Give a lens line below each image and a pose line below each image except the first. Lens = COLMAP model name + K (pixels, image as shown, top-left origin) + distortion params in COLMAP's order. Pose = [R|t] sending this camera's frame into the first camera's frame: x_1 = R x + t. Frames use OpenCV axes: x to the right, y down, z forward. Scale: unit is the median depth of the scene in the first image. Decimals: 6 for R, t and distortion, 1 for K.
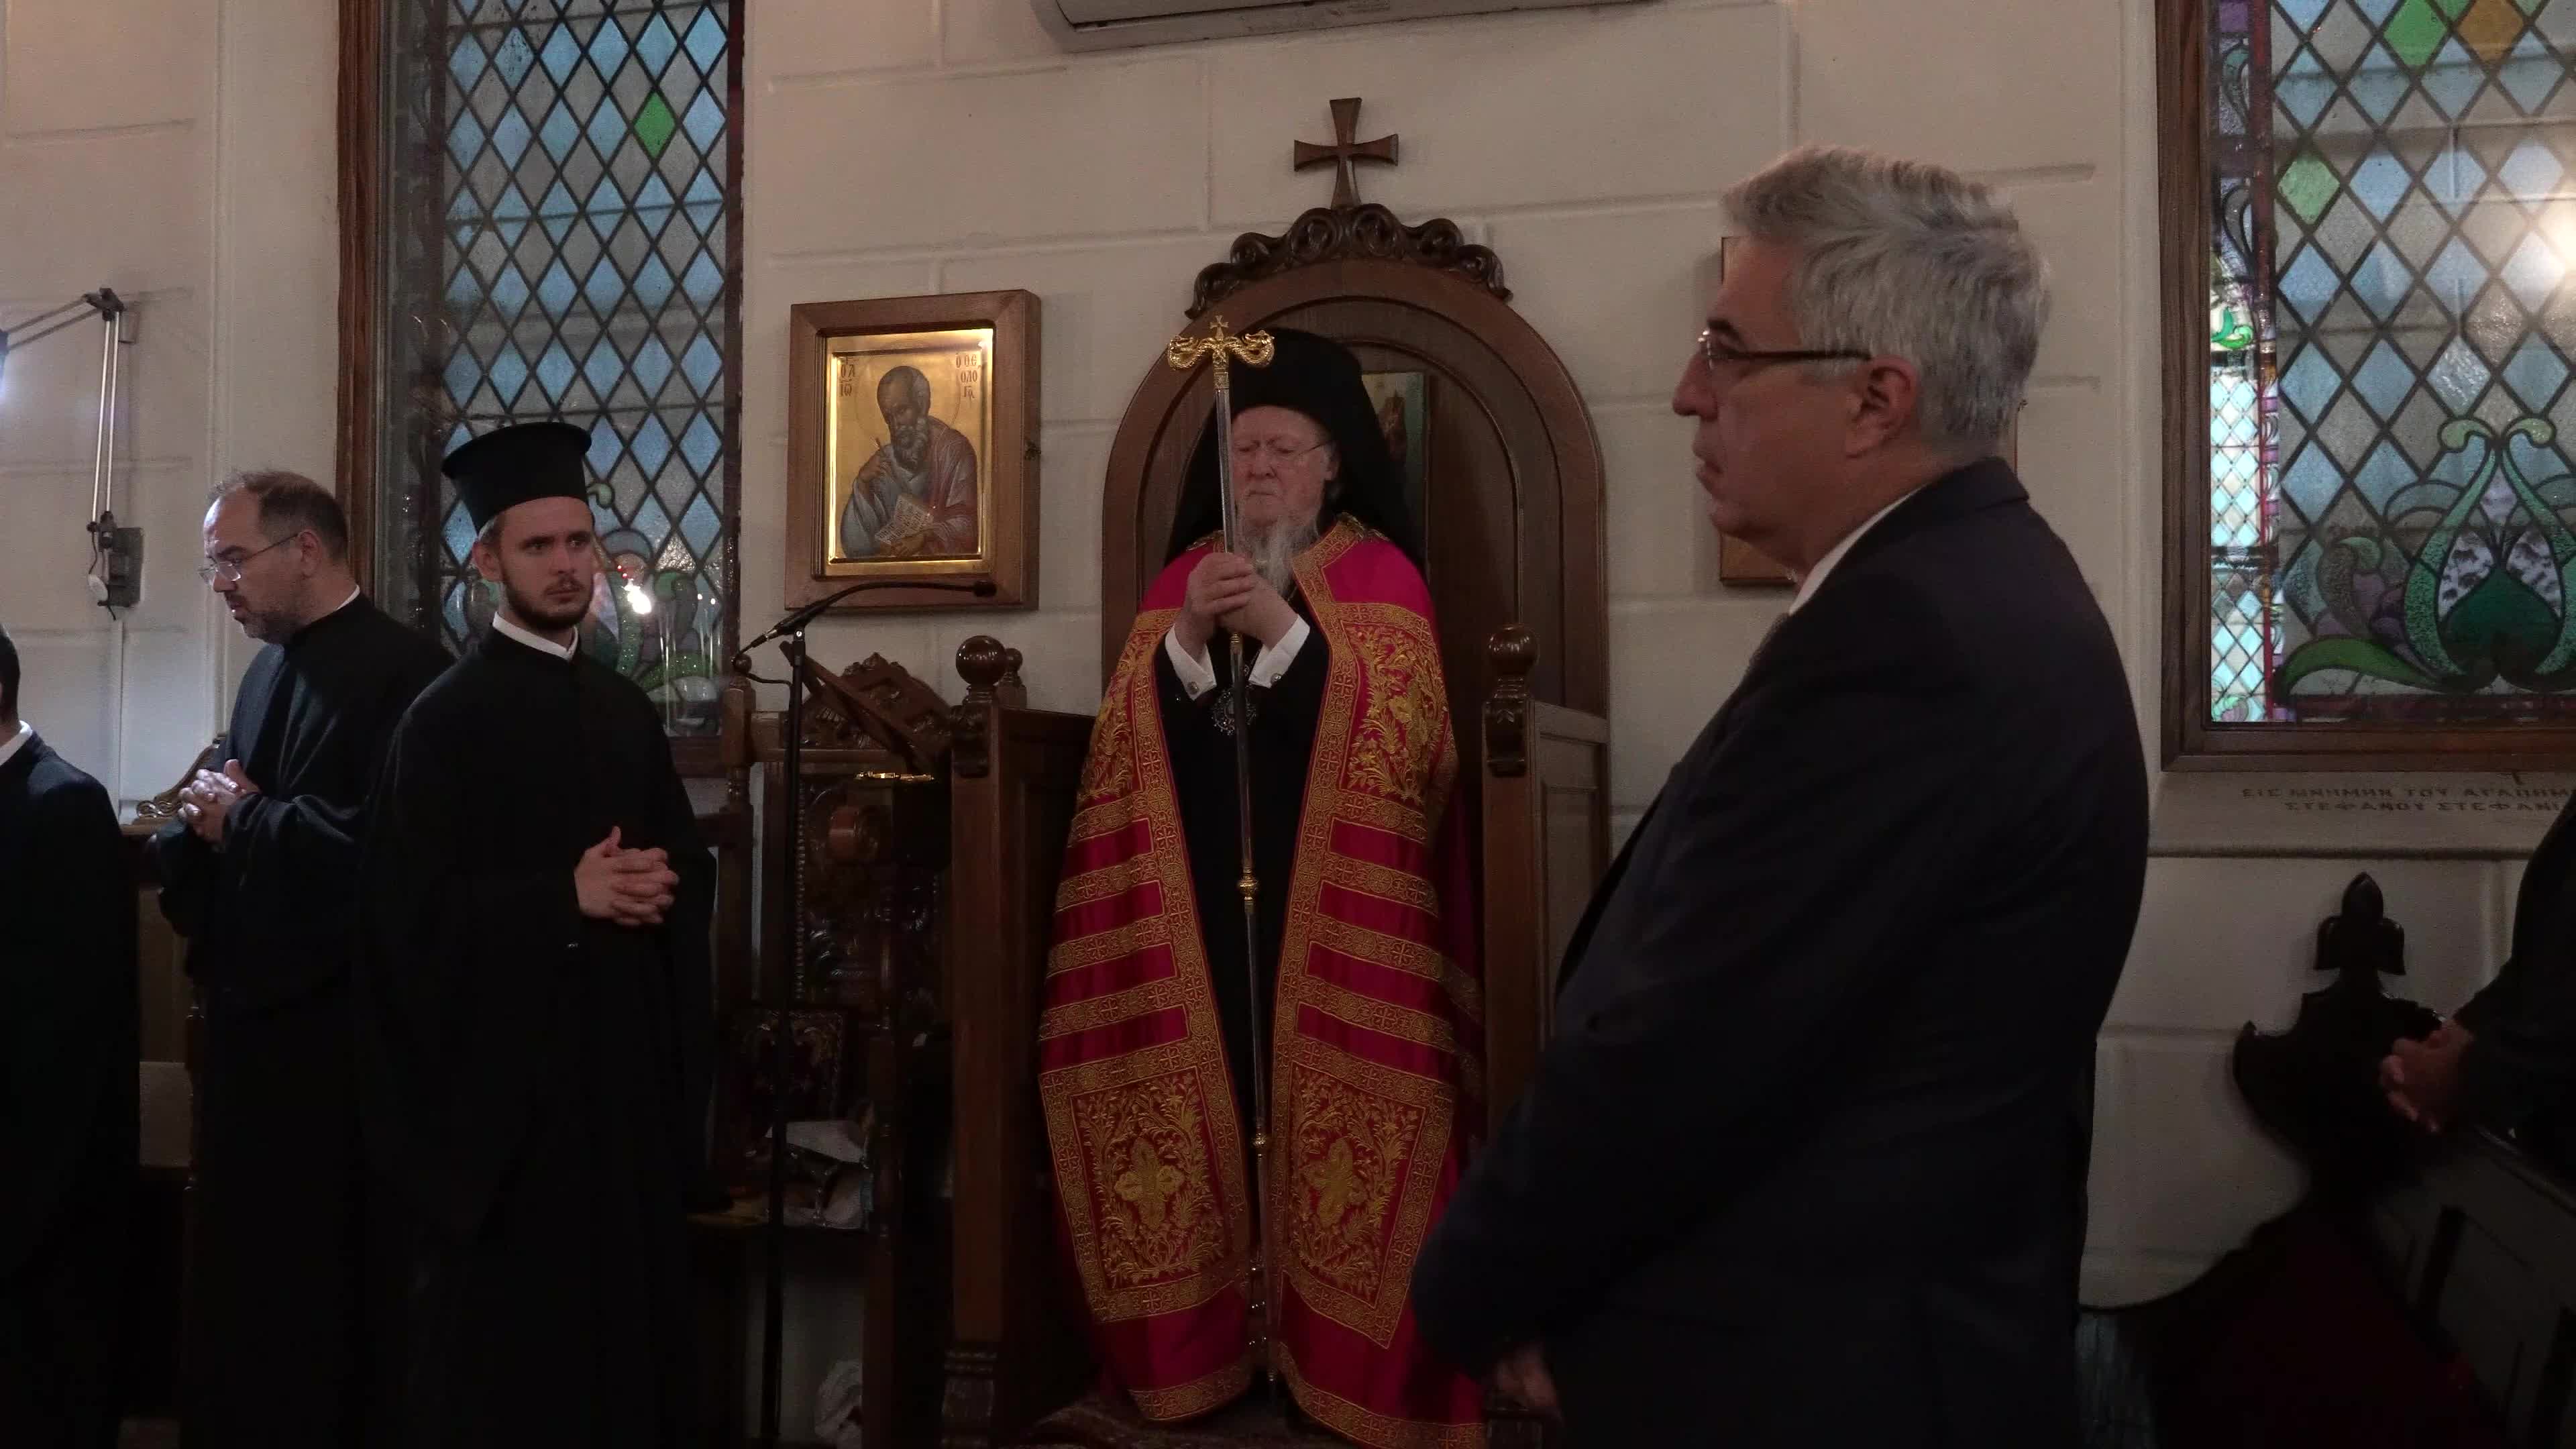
lens RADIAL K [[2392.7, 0, 1294.9], [0, 2392.7, 719.8], [0, 0, 1]] dist [-0.003796, 0.033033]
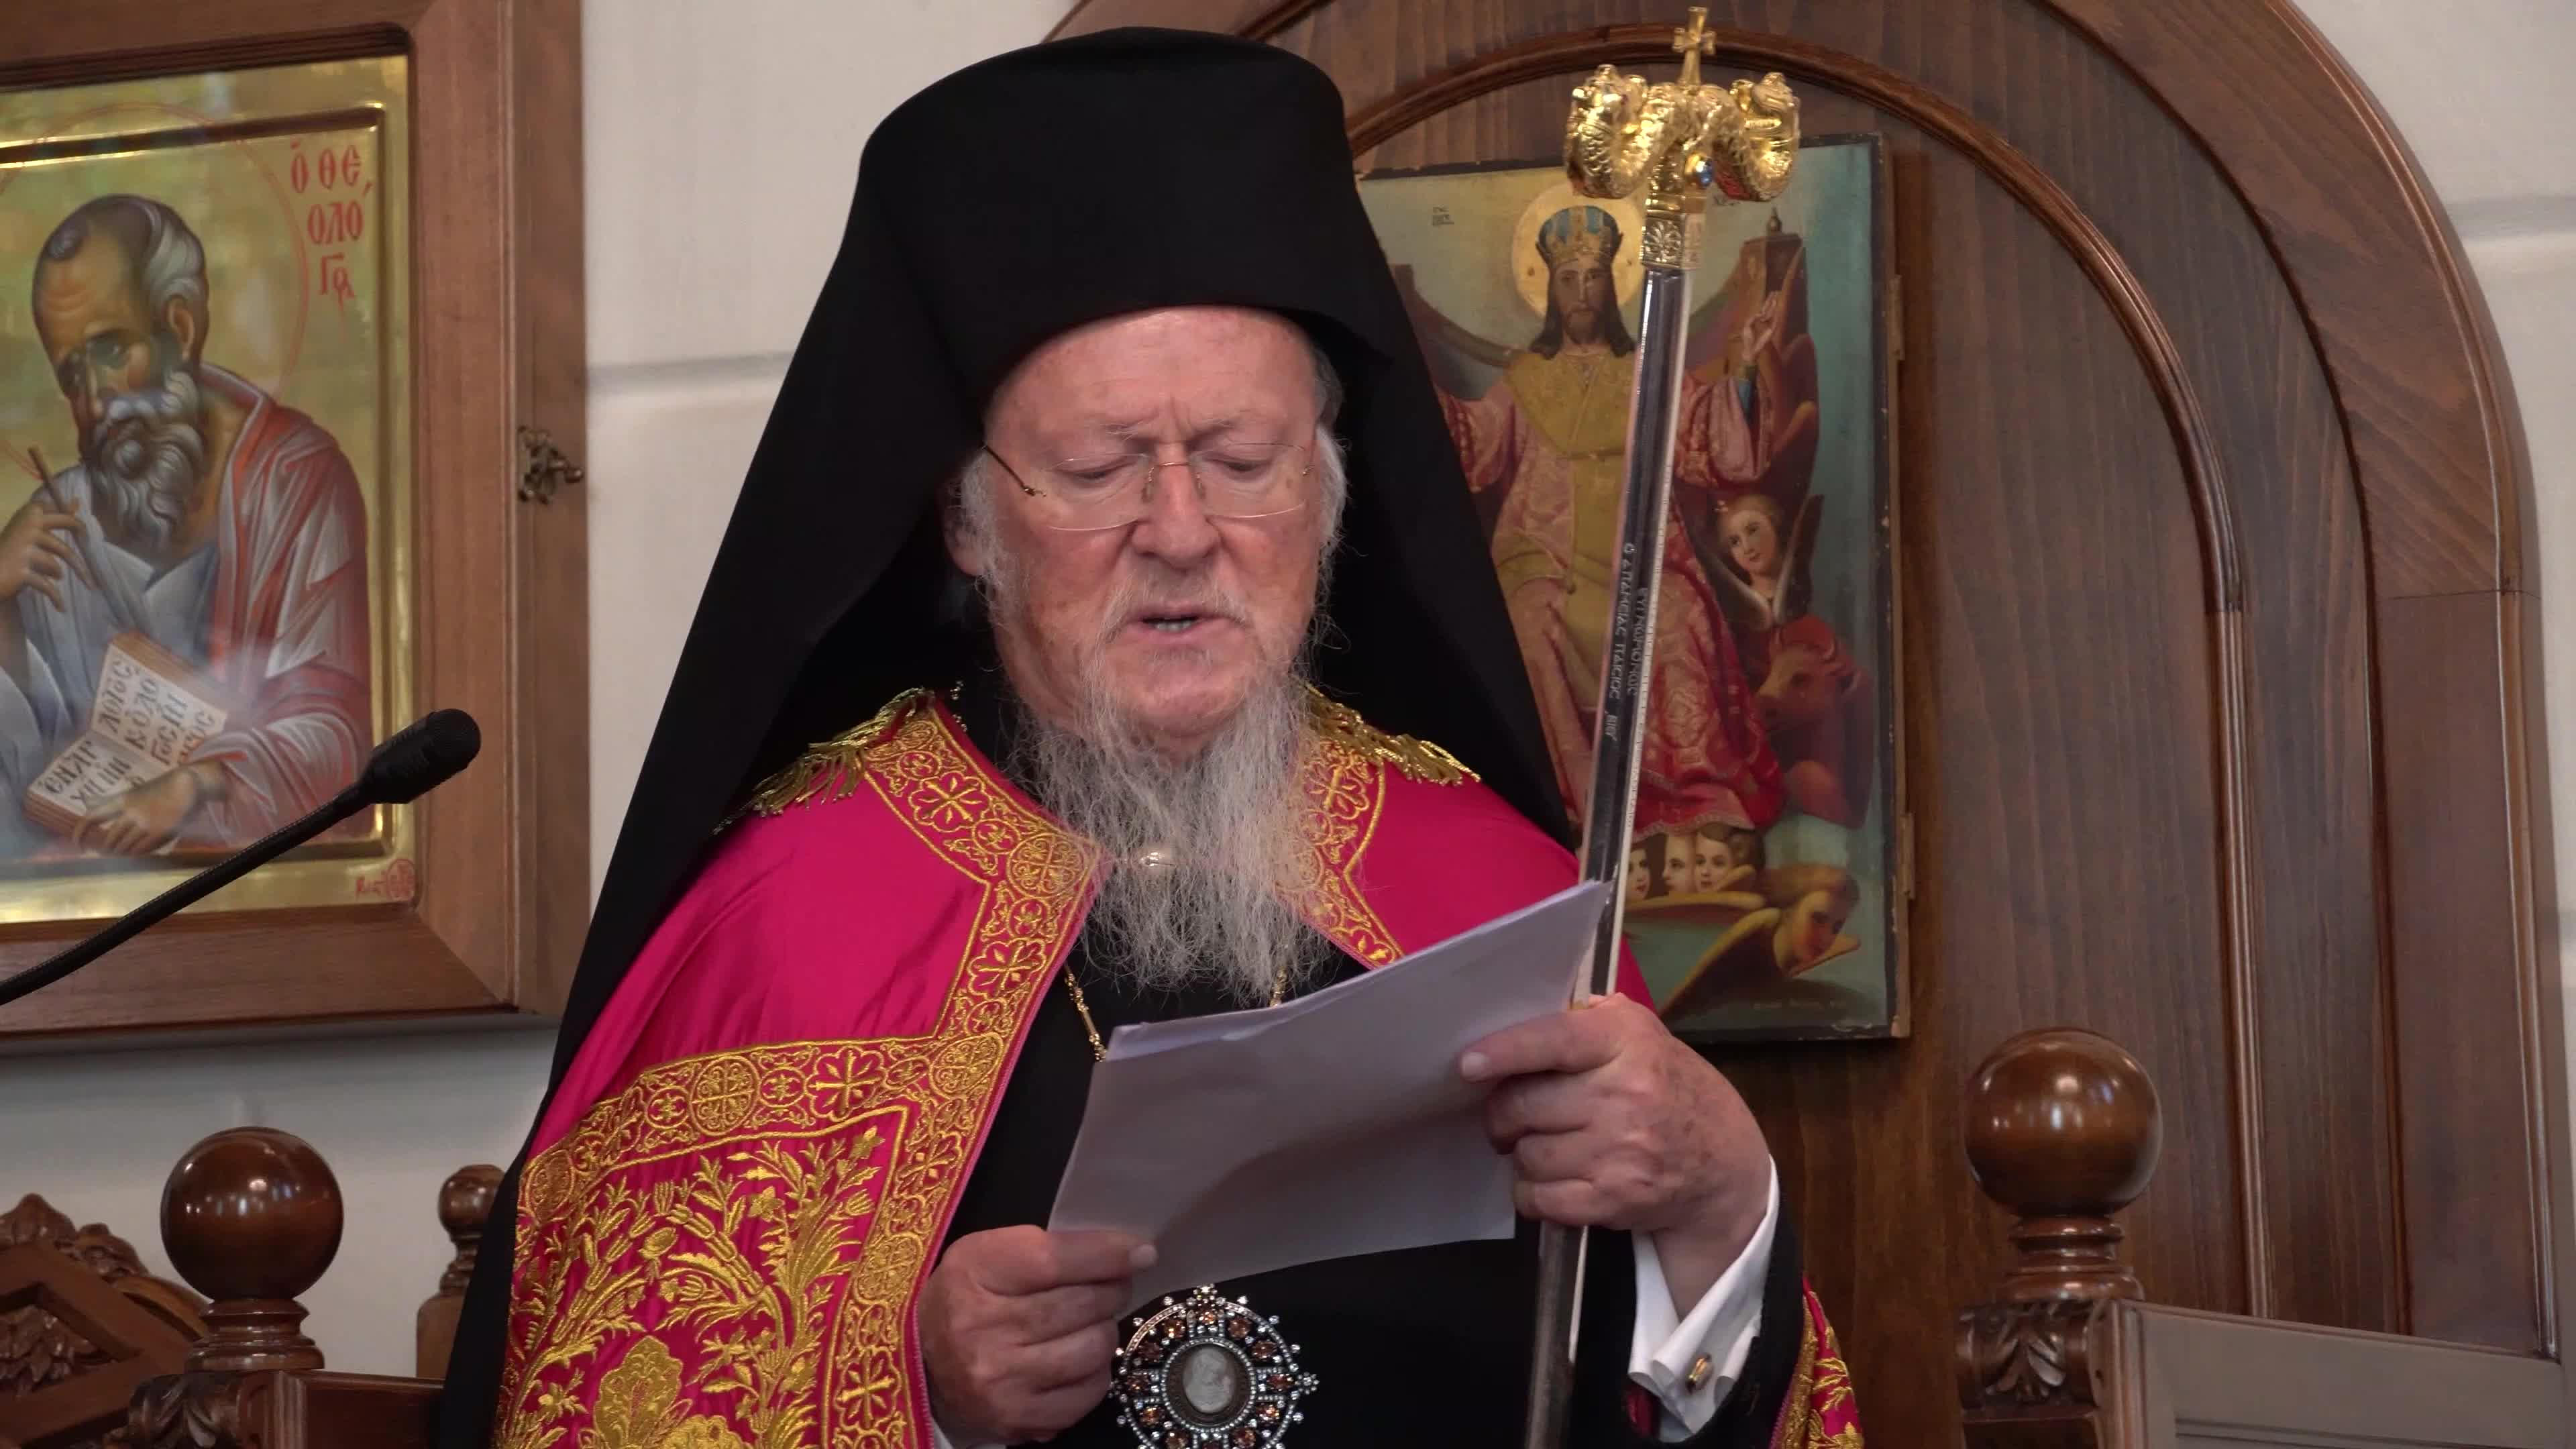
lens RADIAL K [[8438.2, 0, 1280.5], [0, 8438.2, 732.4], [0, 0, 1]] dist [0.038771, 0.000000]
pose [[0.993108, -0.034679, -0.111955, 0.087244], [0.026057, 0.996646, -0.077578, -0.000898], [0.114269, 0.074126, 0.990680, 0.012313]]
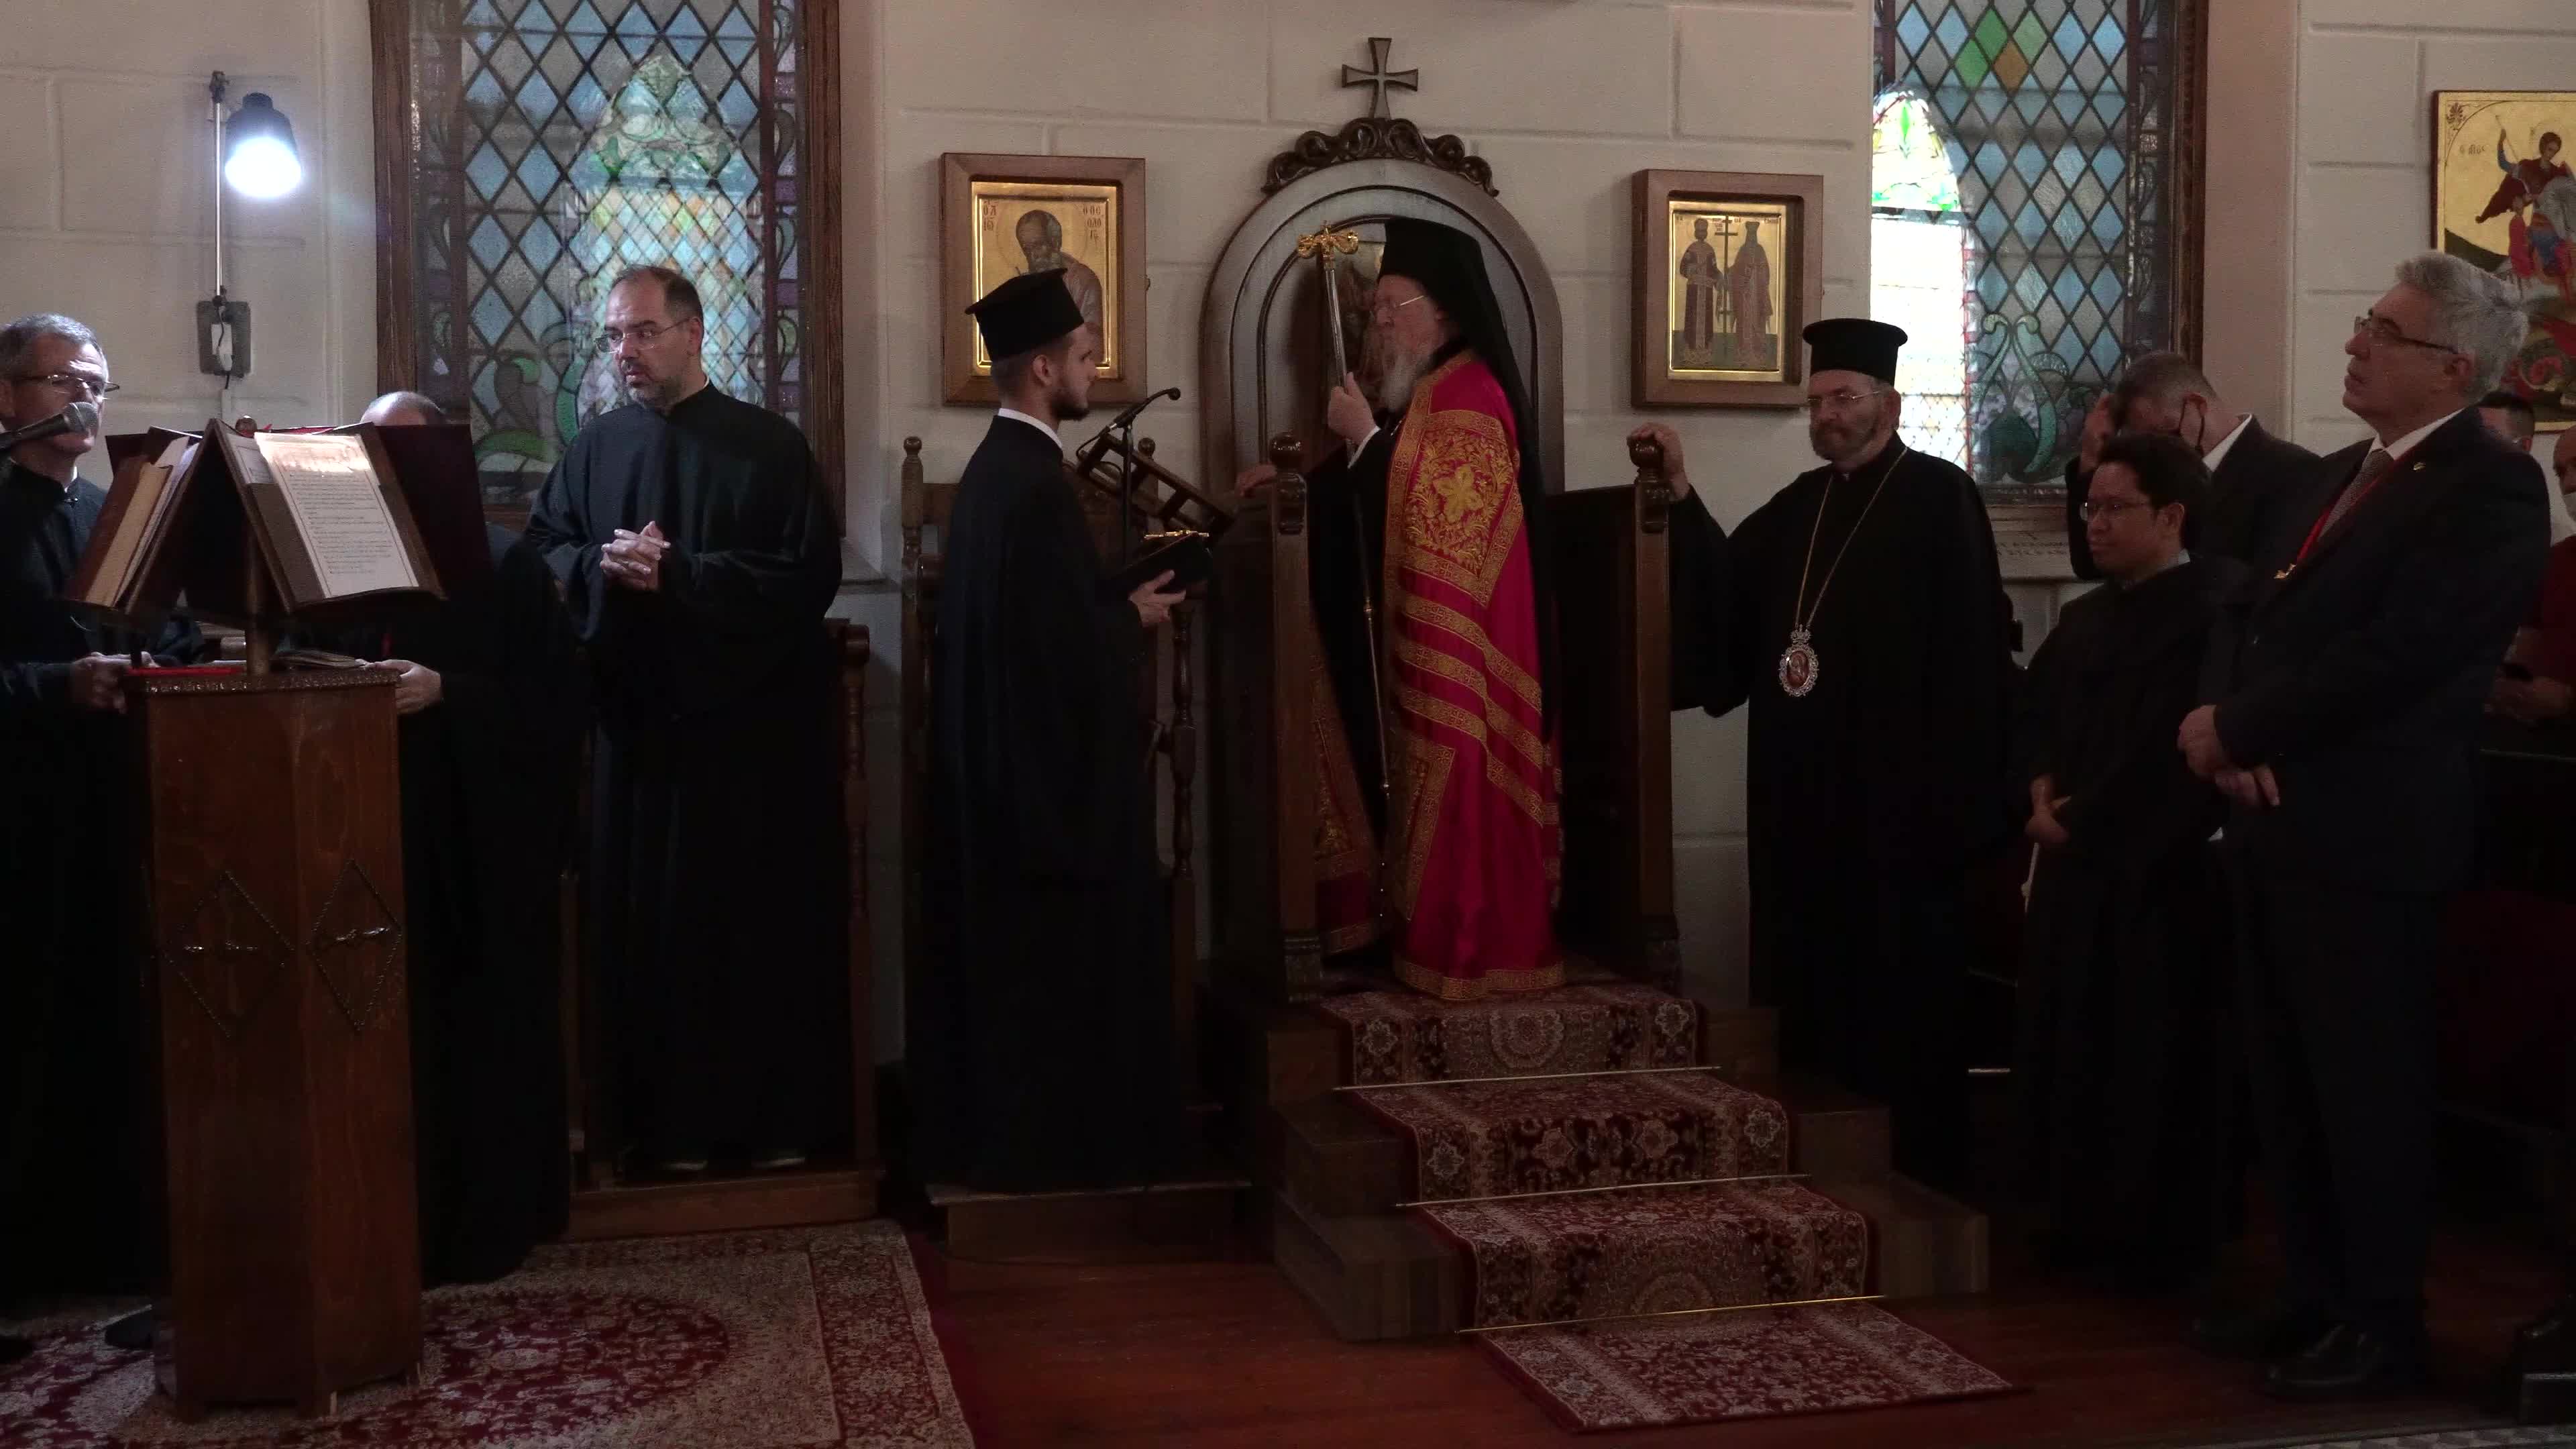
lens RADIAL K [[2394.4, 0, 1329.0], [0, 2394.4, 698.7], [0, 0, 1]] dist [0.016868, 0.003304]
pose [[0.874495, -0.031892, 0.483985, -0.649856], [-0.009216, 0.996563, 0.082320, 0.003655], [-0.484947, -0.076449, 0.871196, -0.197259]]
